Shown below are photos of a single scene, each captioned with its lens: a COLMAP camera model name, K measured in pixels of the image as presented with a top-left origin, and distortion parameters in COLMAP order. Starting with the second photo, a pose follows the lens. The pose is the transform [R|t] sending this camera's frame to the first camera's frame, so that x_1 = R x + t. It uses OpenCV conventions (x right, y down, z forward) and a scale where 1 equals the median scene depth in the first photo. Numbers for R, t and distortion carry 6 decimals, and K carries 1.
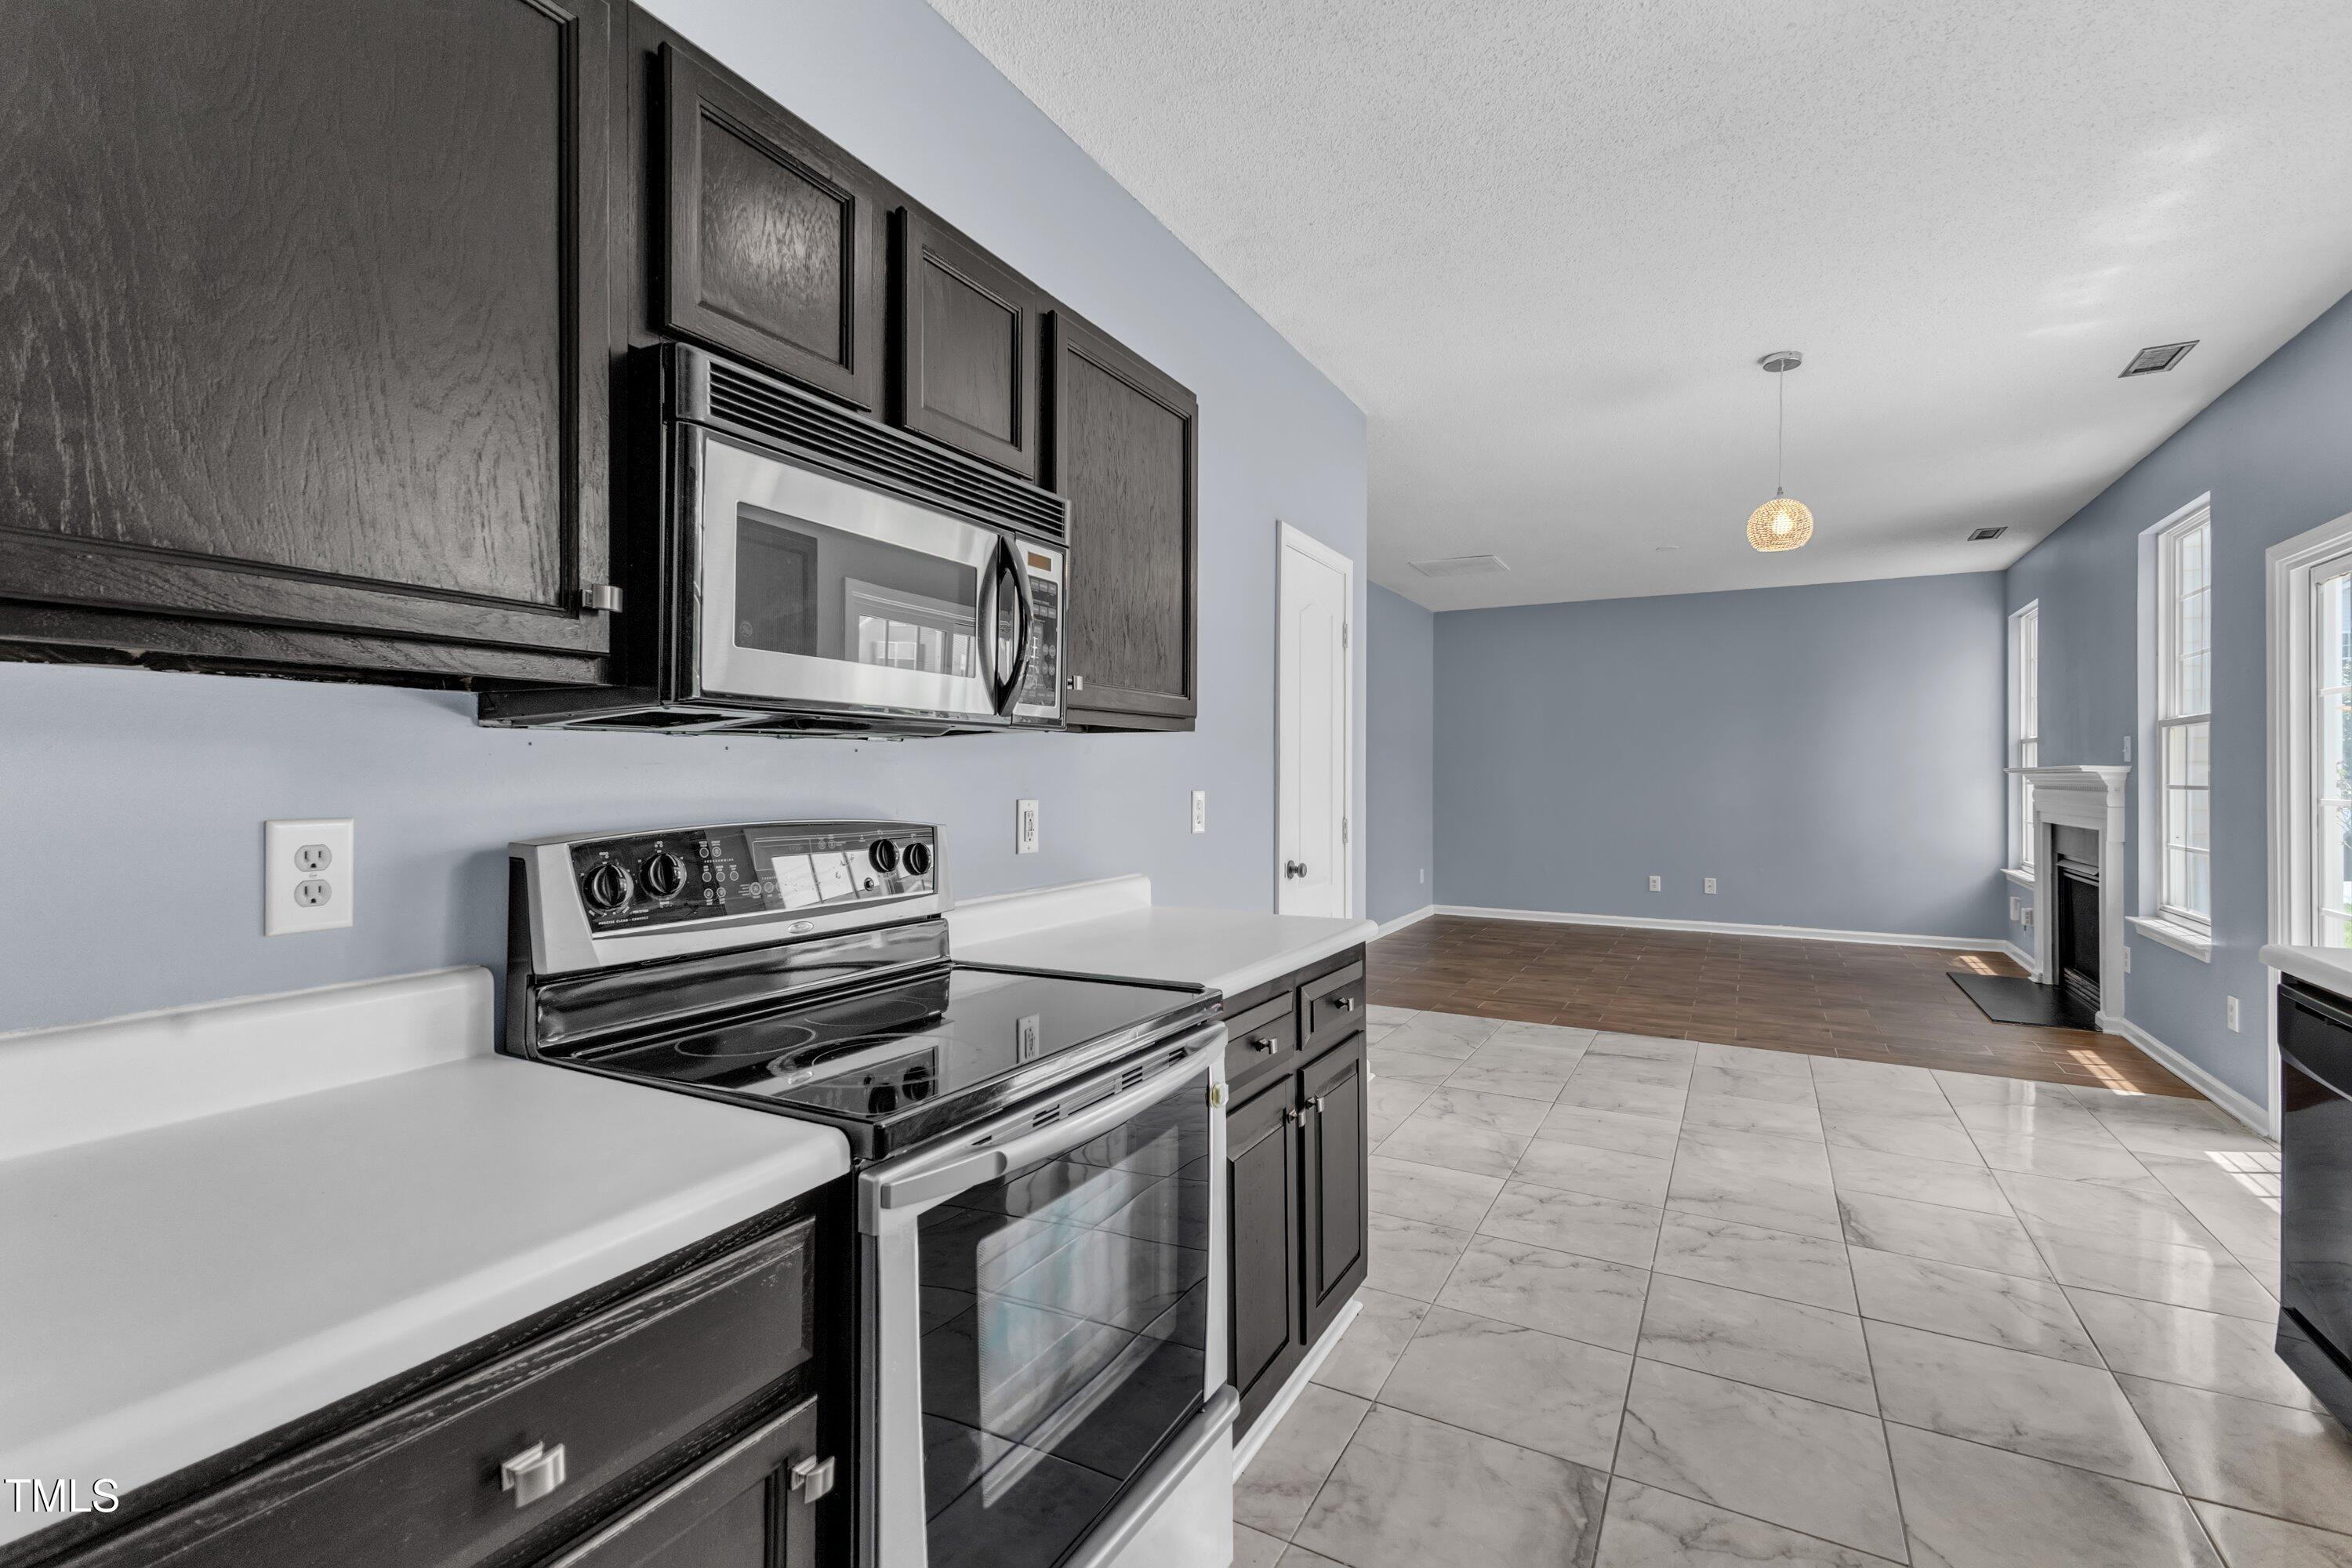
lens RADIAL K [[1047.4, 0, 1166.7], [0, 1047.4, 774.1], [0, 0, 1]] dist [0.007410, -0.000265]
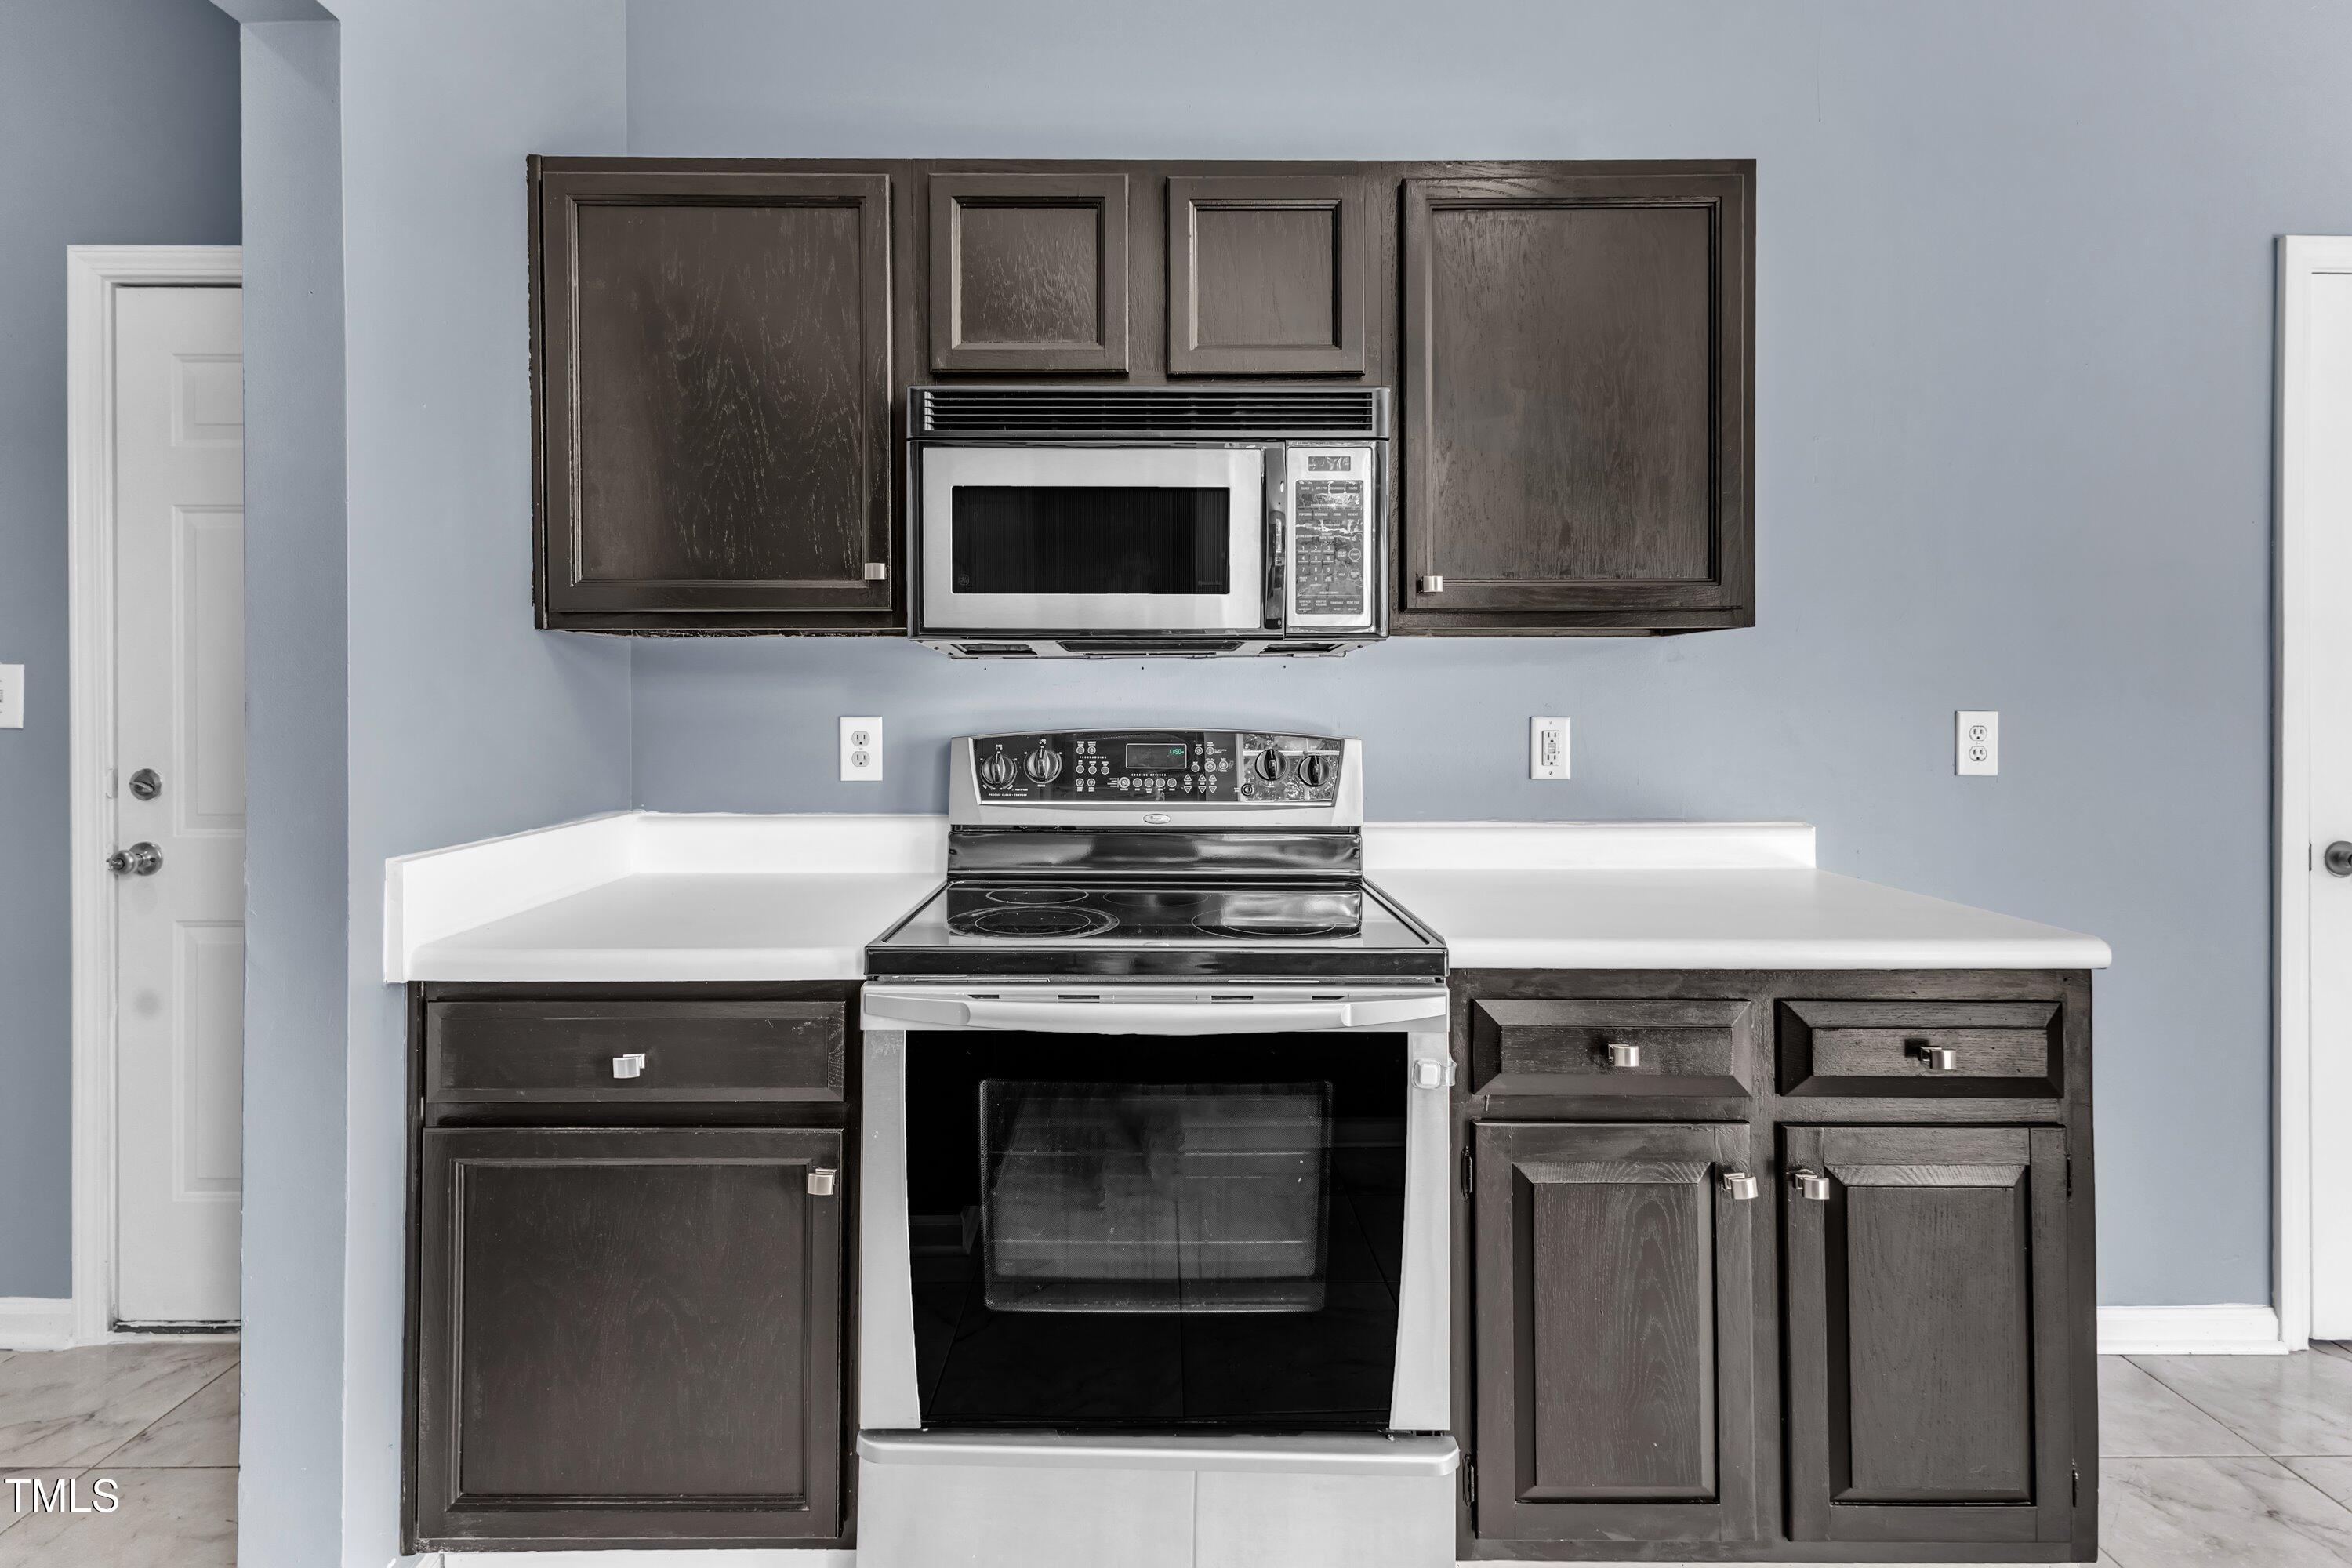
lens RADIAL K [[1055.9, 0, 1183.3], [0, 1055.9, 712.2], [0, 0, 1]] dist [0.008329, -0.001331]
pose [[0.488443, 0.012842, -0.872501, 0.465620], [0.003908, 0.999849, 0.016904, 0.004156], [0.872587, -0.011666, 0.488319, 0.294782]]
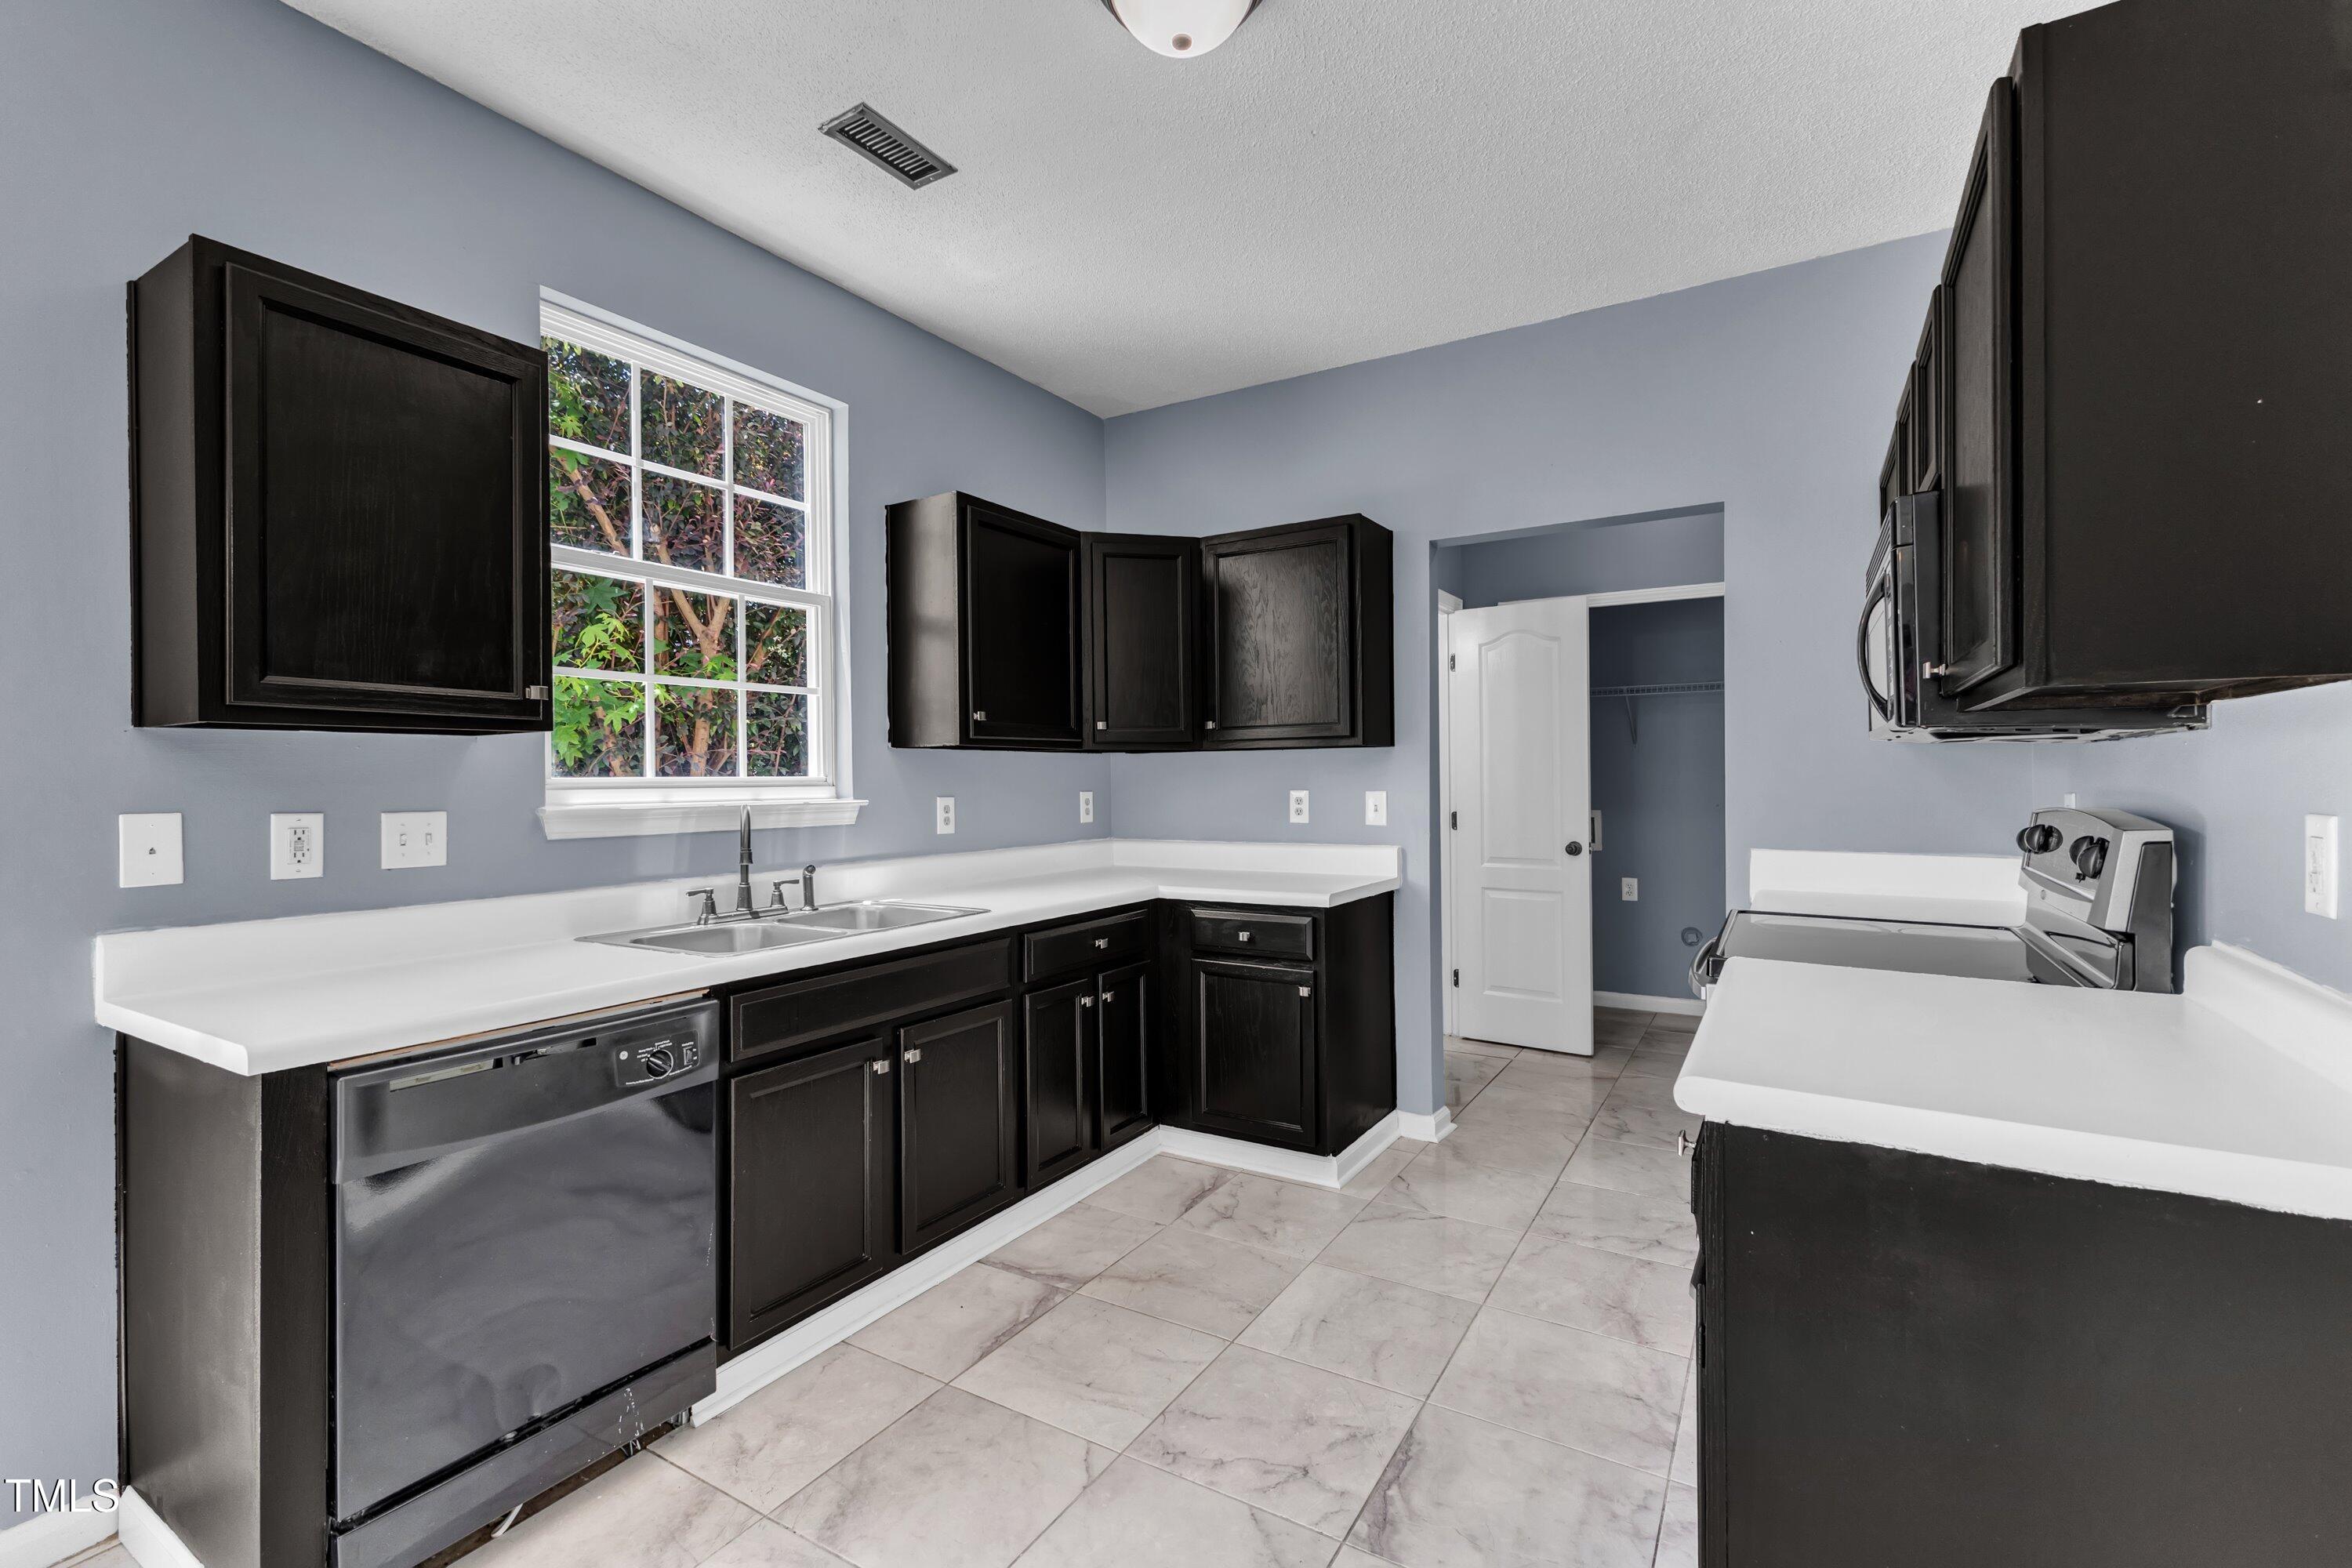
lens RADIAL K [[1035.2, 0, 1172.8], [0, 1035.2, 779.3], [0, 0, 1]] dist [0.010270, -0.000113]
pose [[-0.999373, 0.005730, 0.034931, 0.424798], [0.005837, 0.999979, 0.002962, -0.000446], [-0.034913, 0.003164, -0.999385, 1.513192]]
